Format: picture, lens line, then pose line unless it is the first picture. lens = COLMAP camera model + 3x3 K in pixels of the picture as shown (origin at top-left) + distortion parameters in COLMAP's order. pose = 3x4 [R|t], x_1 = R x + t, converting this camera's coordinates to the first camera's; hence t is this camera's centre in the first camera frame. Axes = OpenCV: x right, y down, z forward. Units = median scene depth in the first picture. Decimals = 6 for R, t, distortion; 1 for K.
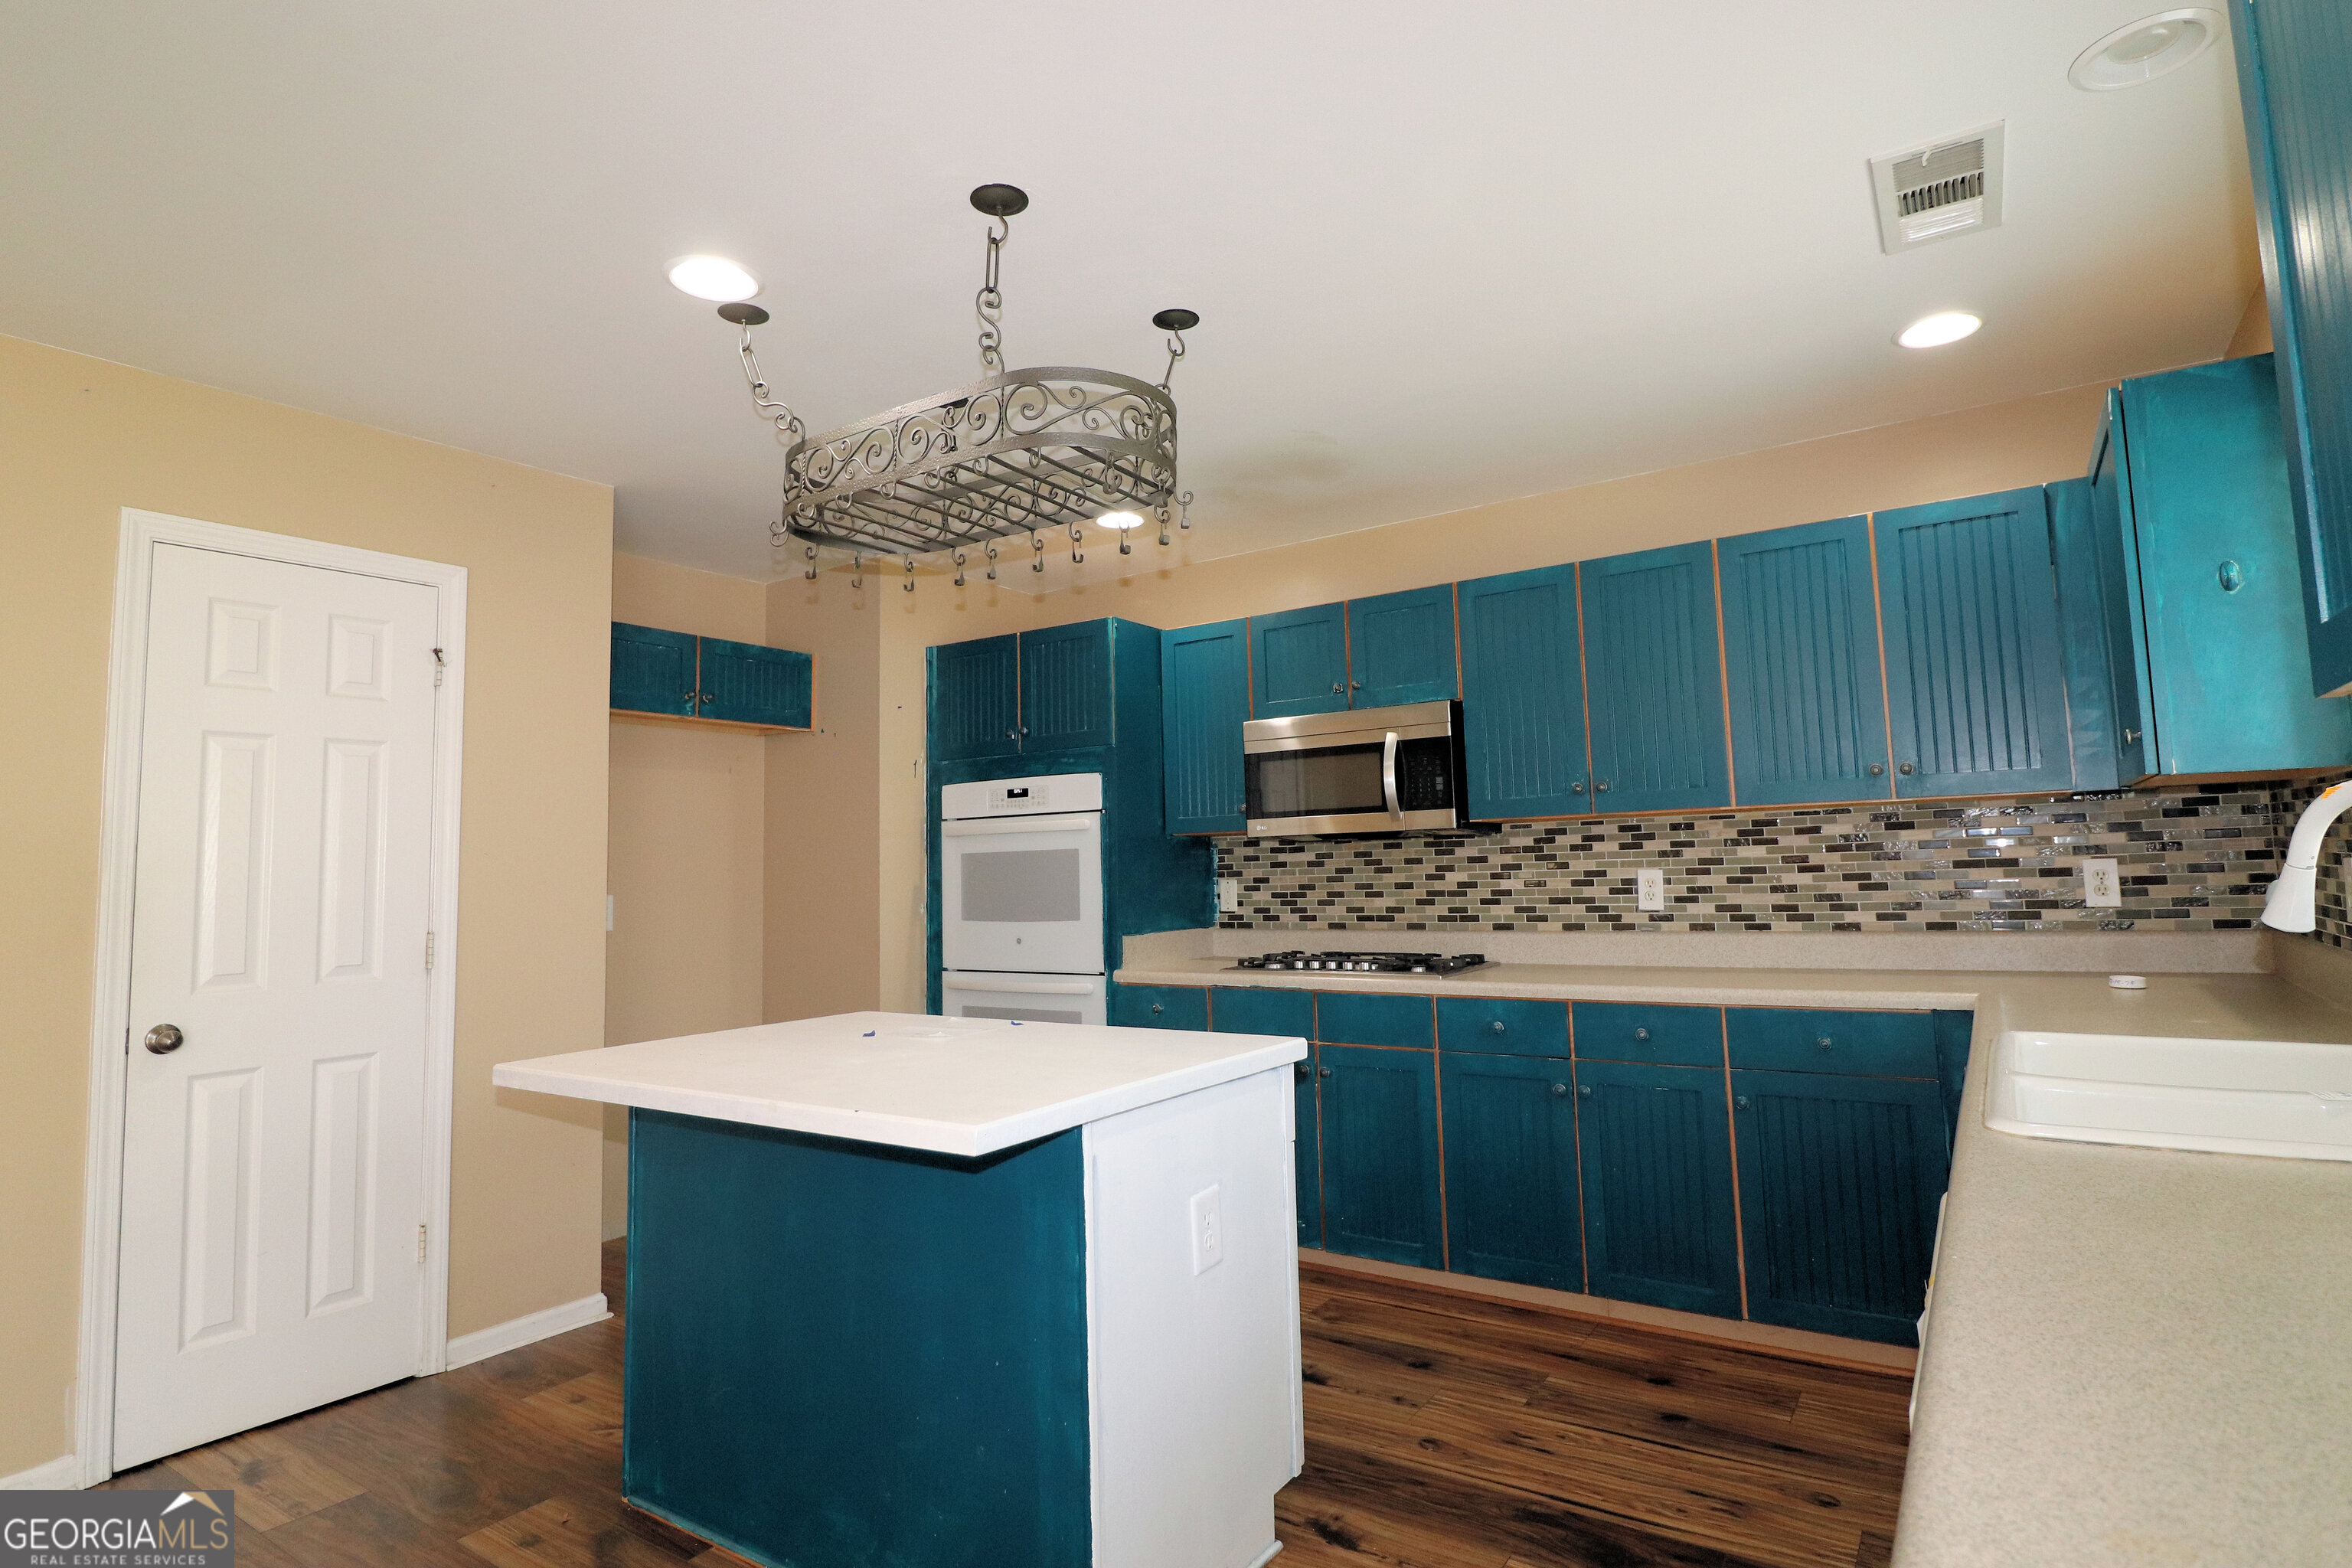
lens RADIAL K [[1203.6, 0, 1174.1], [0, 1203.6, 757.3], [0, 0, 1]] dist [-0.005282, -0.001946]
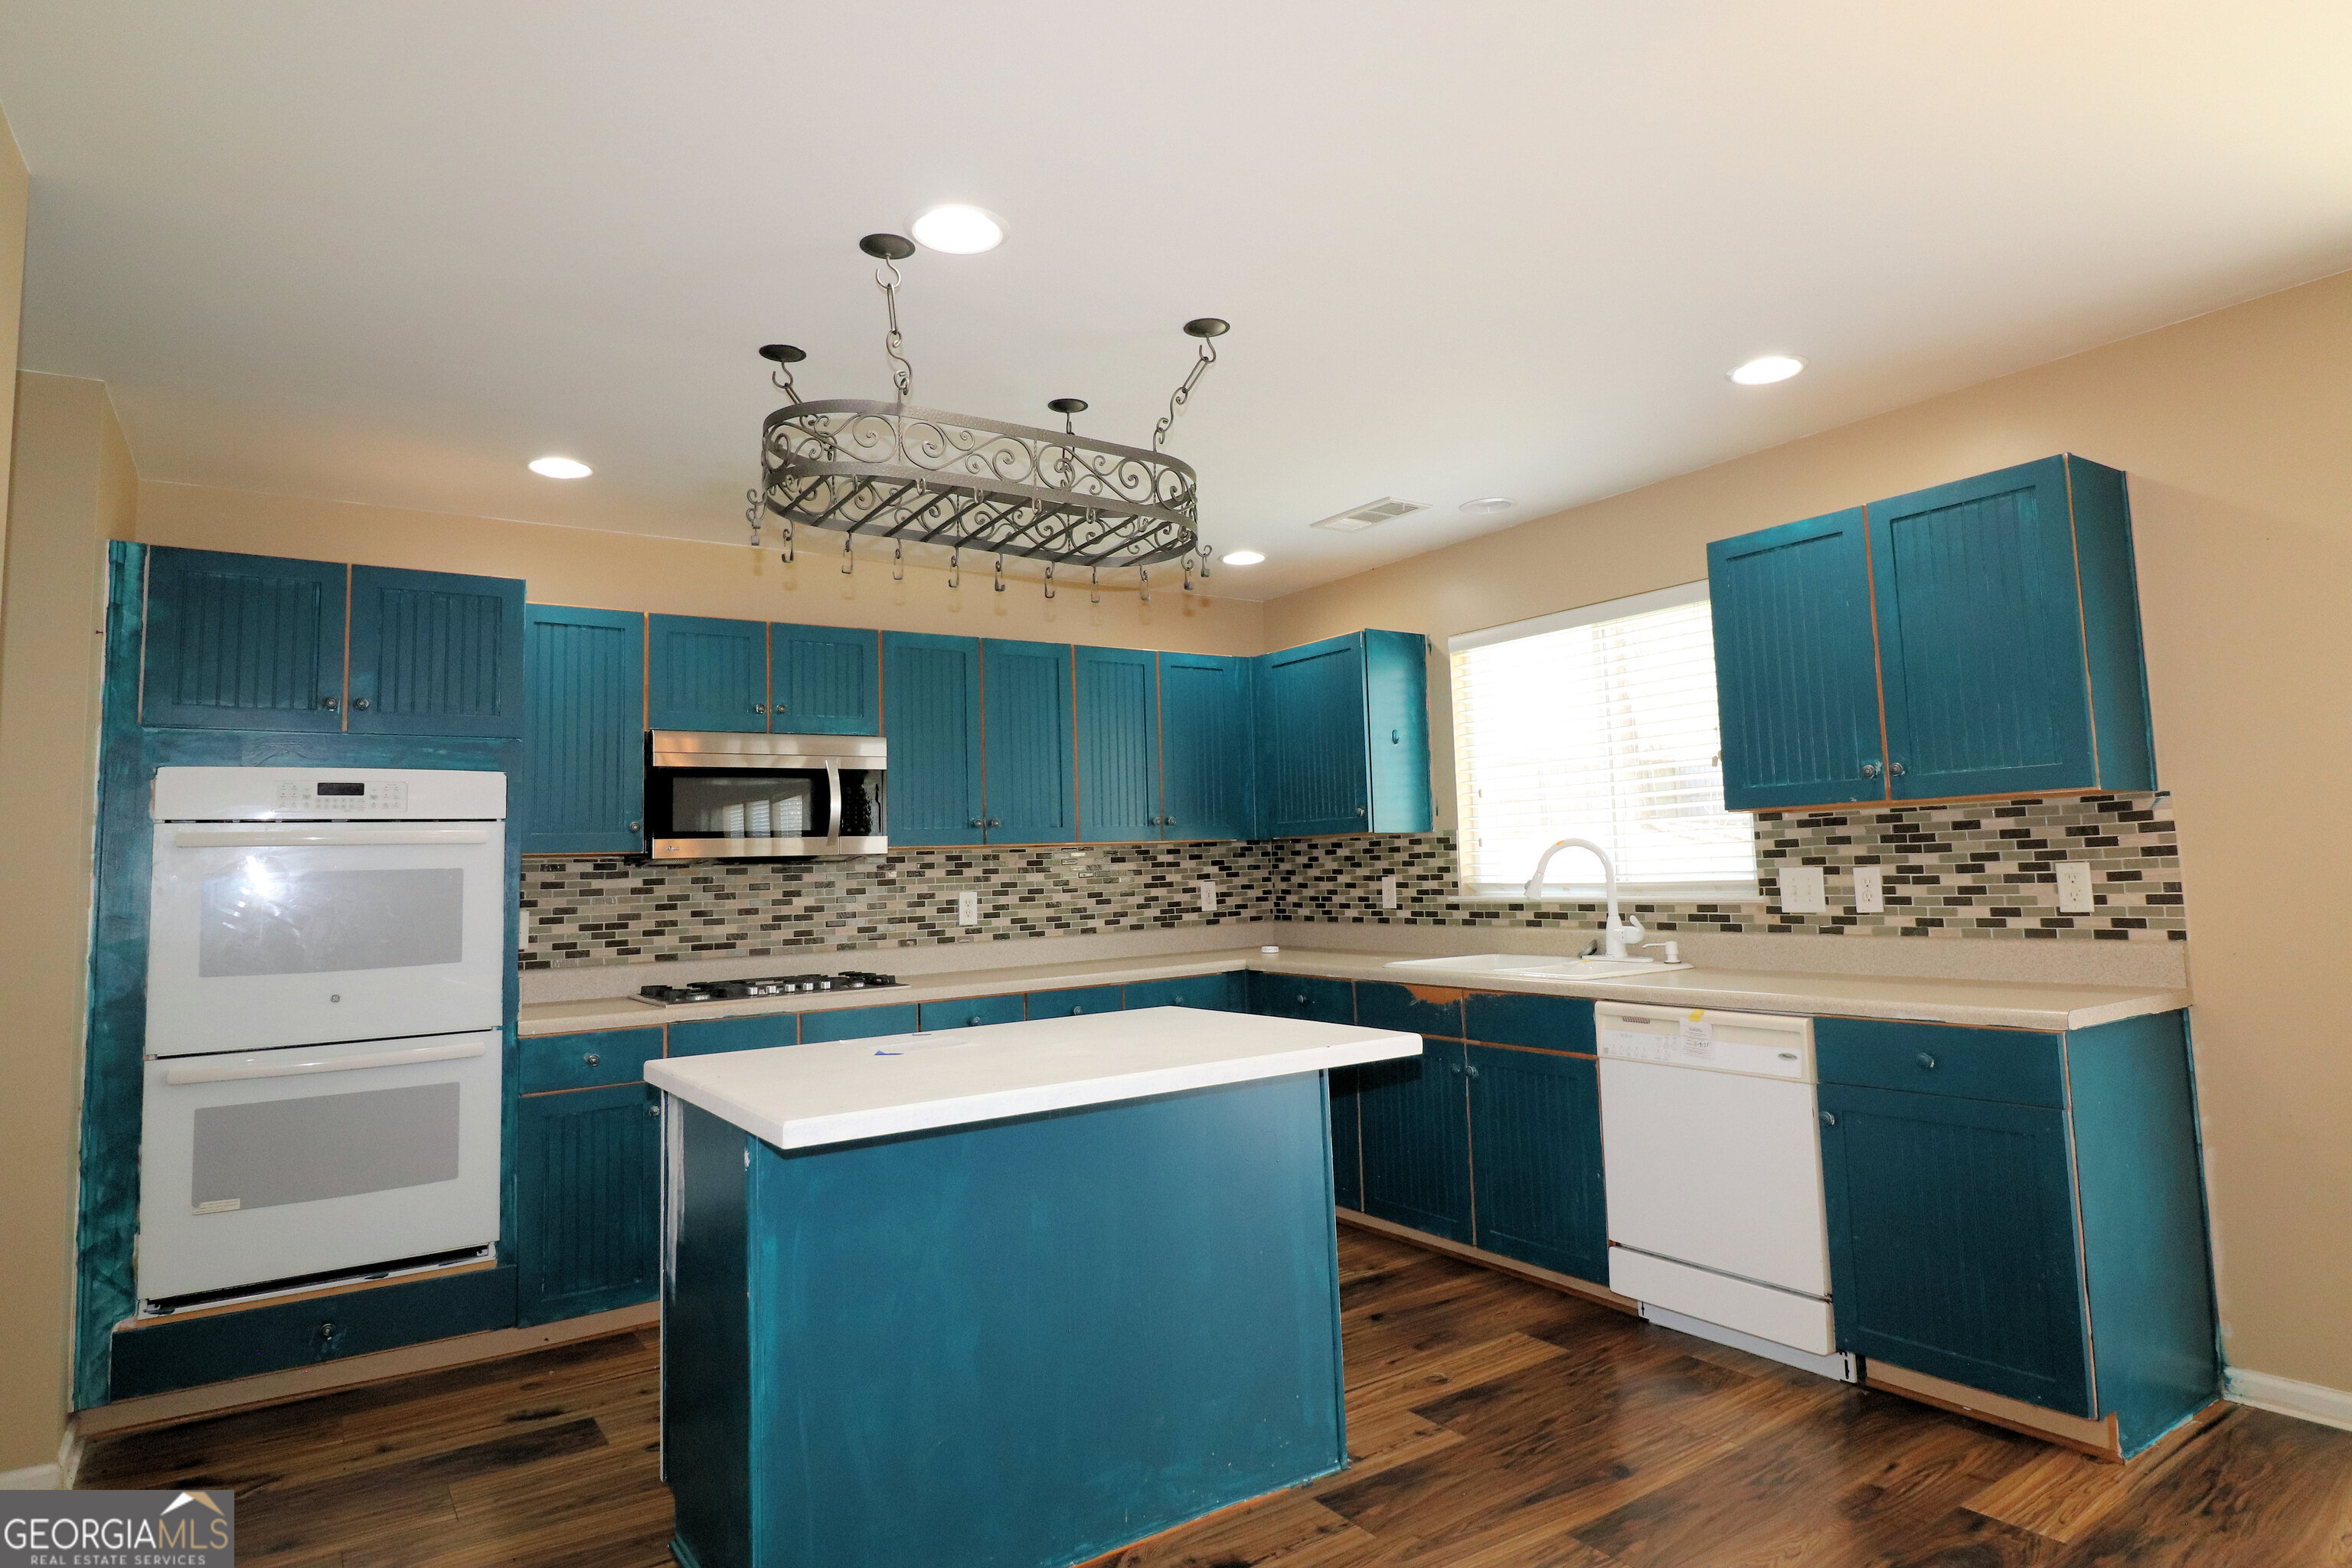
lens RADIAL K [[1334.2, 0, 1206.7], [0, 1334.2, 764.4], [0, 0, 1]] dist [-0.000851, -0.001212]
pose [[0.356502, 0.089759, 0.929973, -0.775502], [-0.061803, 0.995460, -0.072388, 0.046038], [-0.932248, -0.031668, 0.360431, 0.278074]]
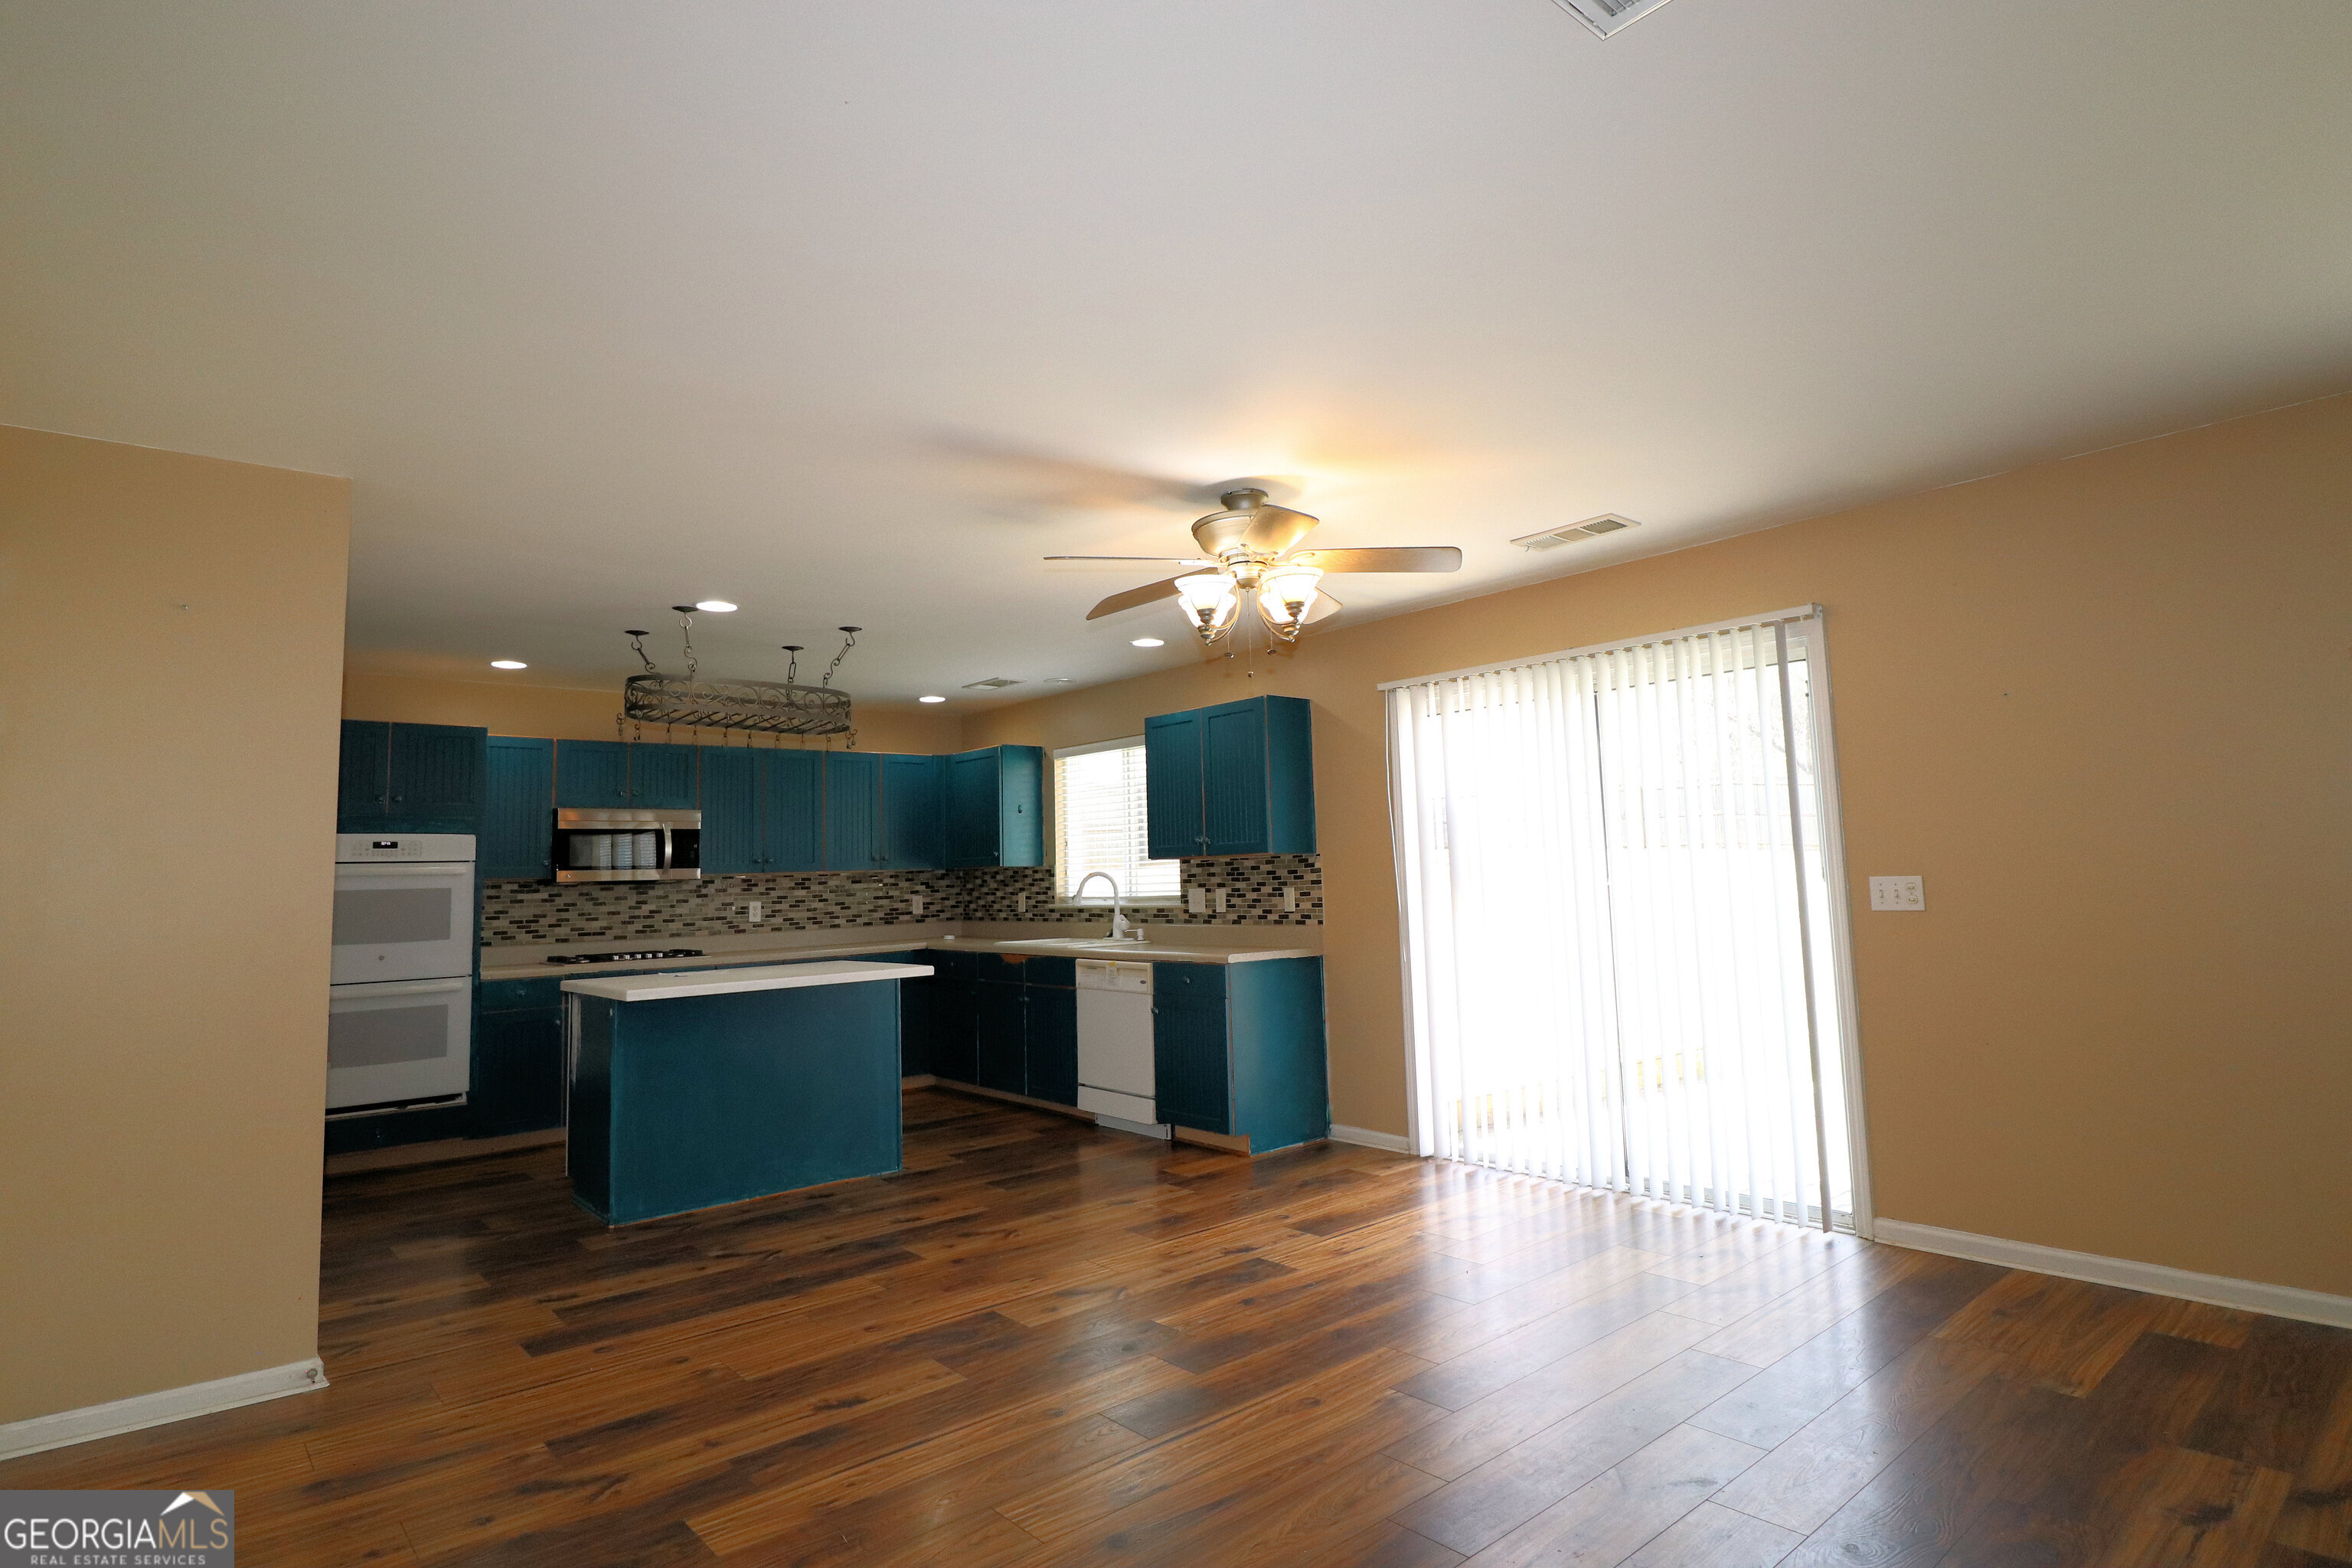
lens RADIAL K [[1233.8, 0, 1203.2], [0, 1233.8, 766.6], [0, 0, 1]] dist [0.002226, -0.011473]
pose [[0.248437, 0.107956, 0.962613, -1.382279], [-0.064690, 0.993400, -0.094714, 0.016039], [-0.966486, -0.038741, 0.253781, -0.226712]]
